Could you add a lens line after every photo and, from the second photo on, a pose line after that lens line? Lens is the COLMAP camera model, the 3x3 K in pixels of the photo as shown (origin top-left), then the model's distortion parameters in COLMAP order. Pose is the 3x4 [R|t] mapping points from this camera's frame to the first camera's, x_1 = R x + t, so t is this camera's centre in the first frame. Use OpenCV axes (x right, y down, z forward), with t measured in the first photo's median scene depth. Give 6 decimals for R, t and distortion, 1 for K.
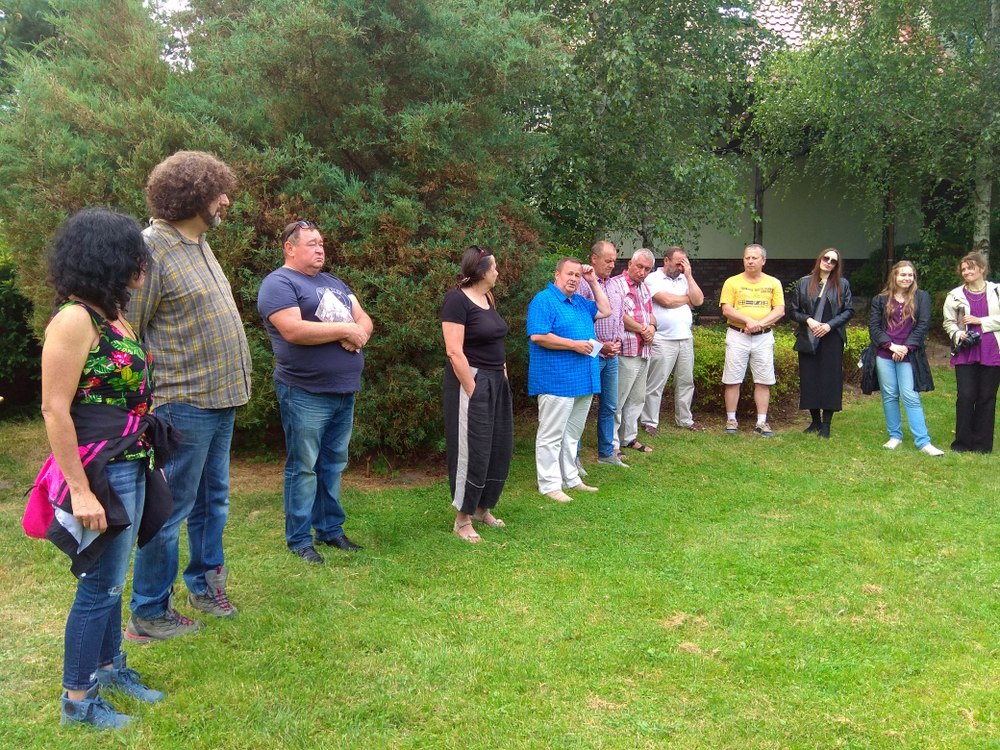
lens RADIAL K [[769.5, 0, 496.5], [0, 769.5, 382.2], [0, 0, 1]] dist [0.060073, -0.108588]
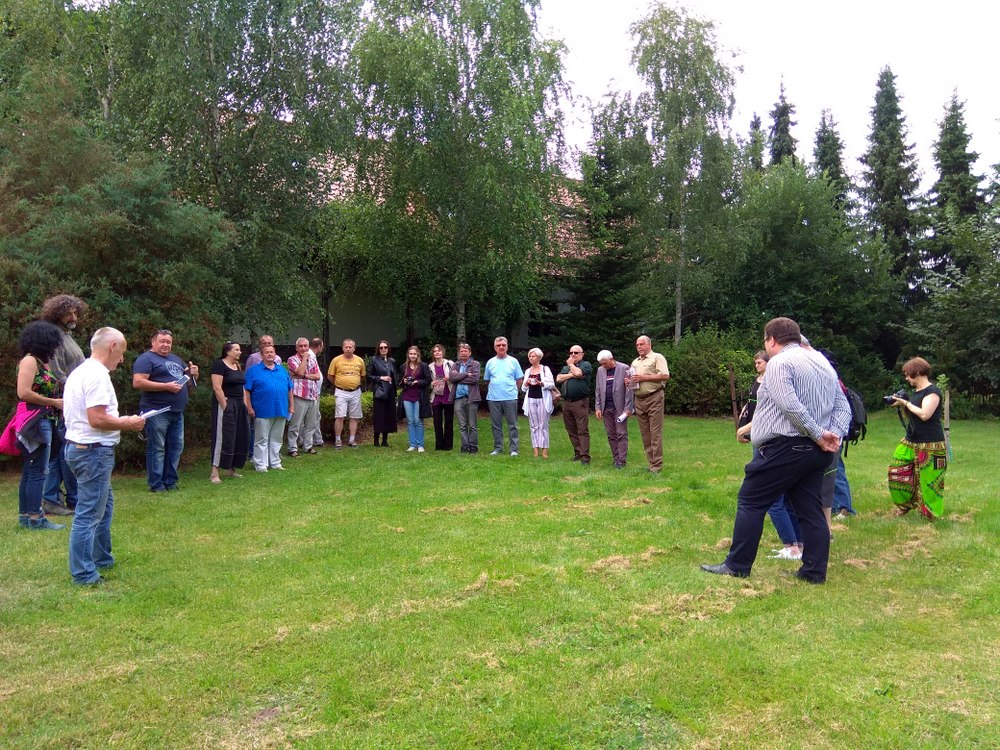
lens RADIAL K [[769.5, 0, 504.9], [0, 769.5, 378.1], [0, 0, 1]] dist [0.060073, -0.108588]
pose [[0.839869, -0.011727, 0.542662, -0.414363], [0.074128, 0.992877, -0.093270, 0.143115], [-0.537703, 0.118561, 0.834756, -0.915841]]
